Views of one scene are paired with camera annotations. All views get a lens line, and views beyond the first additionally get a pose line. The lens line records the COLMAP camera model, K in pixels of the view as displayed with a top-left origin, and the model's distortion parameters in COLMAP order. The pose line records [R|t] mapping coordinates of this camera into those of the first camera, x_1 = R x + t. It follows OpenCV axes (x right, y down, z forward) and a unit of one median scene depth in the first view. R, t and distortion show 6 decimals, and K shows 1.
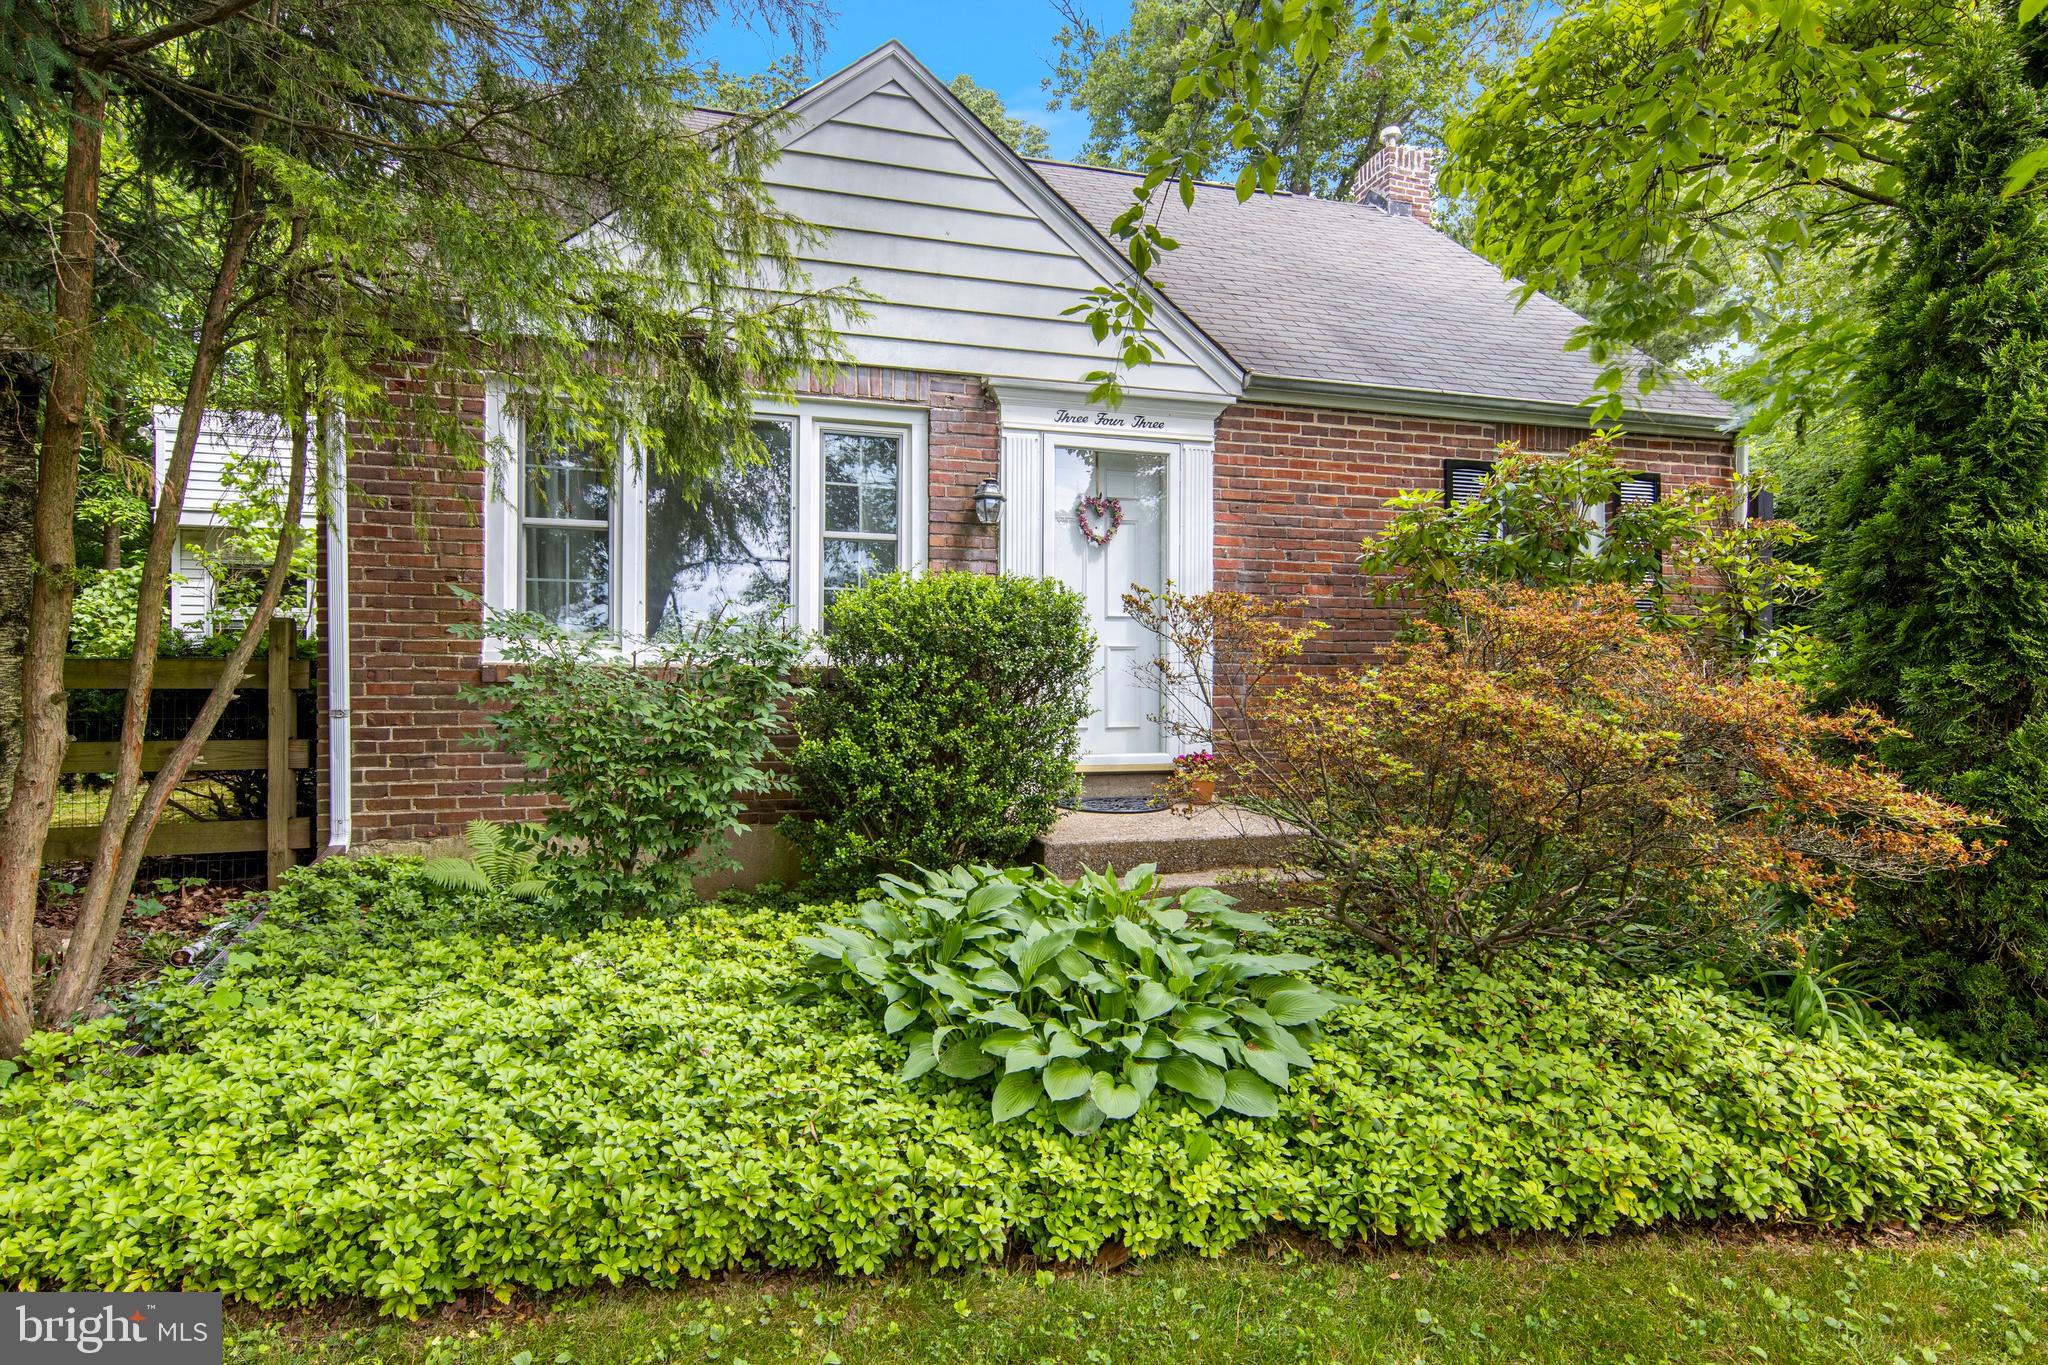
lens RADIAL K [[1044.0, 0, 1023.1], [0, 1044.0, 684.9], [0, 0, 1]] dist [0.010576, -0.001296]
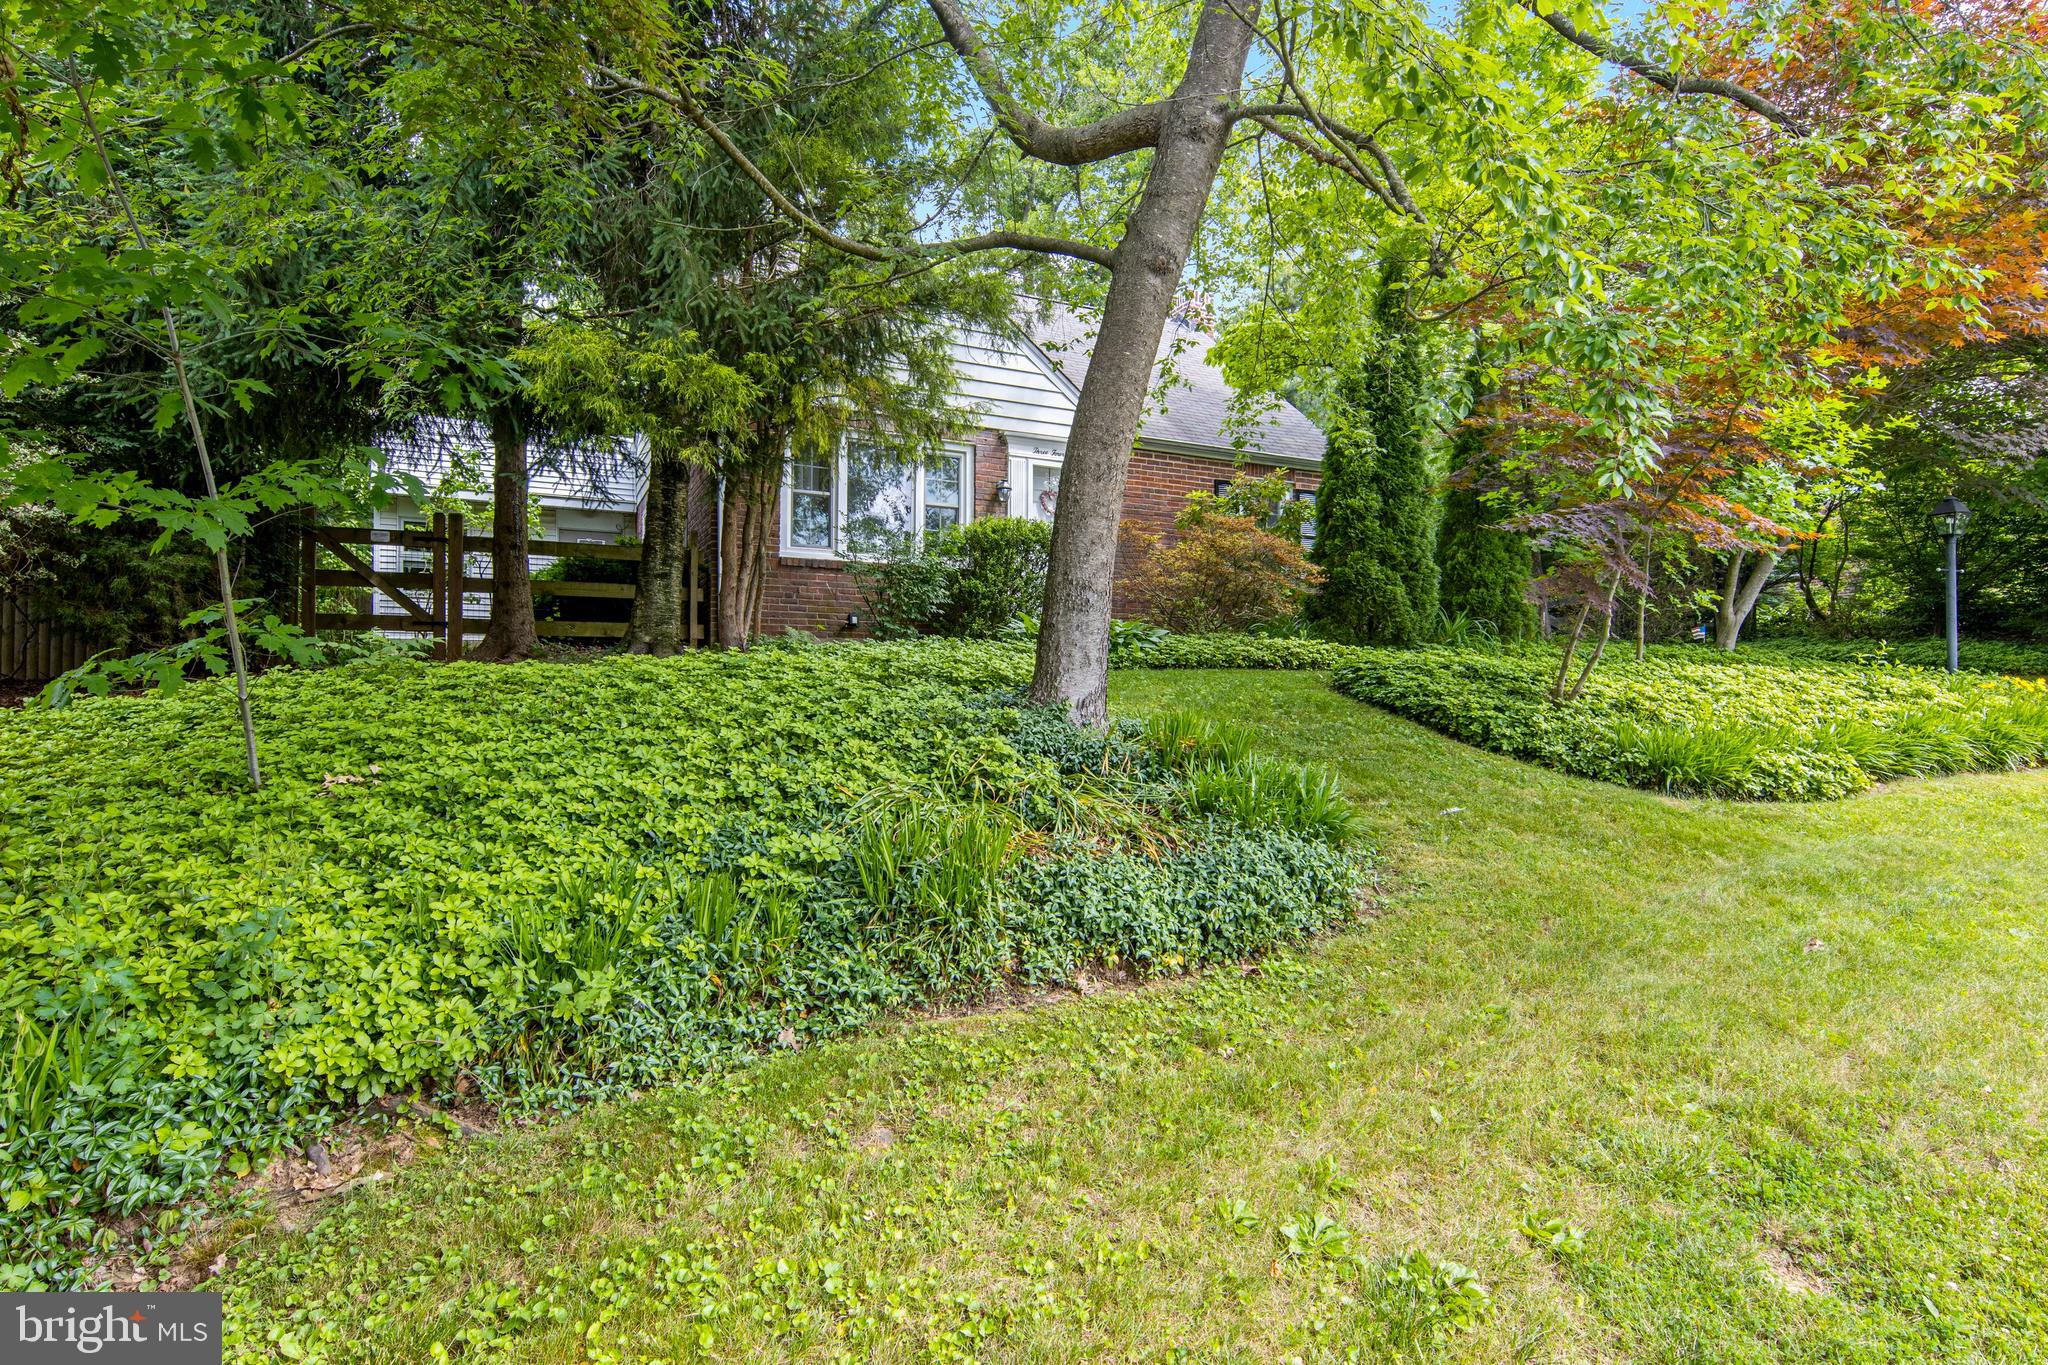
lens RADIAL K [[1044.0, 0, 1023.1], [0, 1044.0, 684.9], [0, 0, 1]] dist [0.010576, -0.001296]
pose [[0.985678, 0.002385, 0.168620, -0.358723], [-0.000215, 0.999917, -0.012891, 0.247409], [-0.168636, 0.012670, 0.985597, -1.092994]]
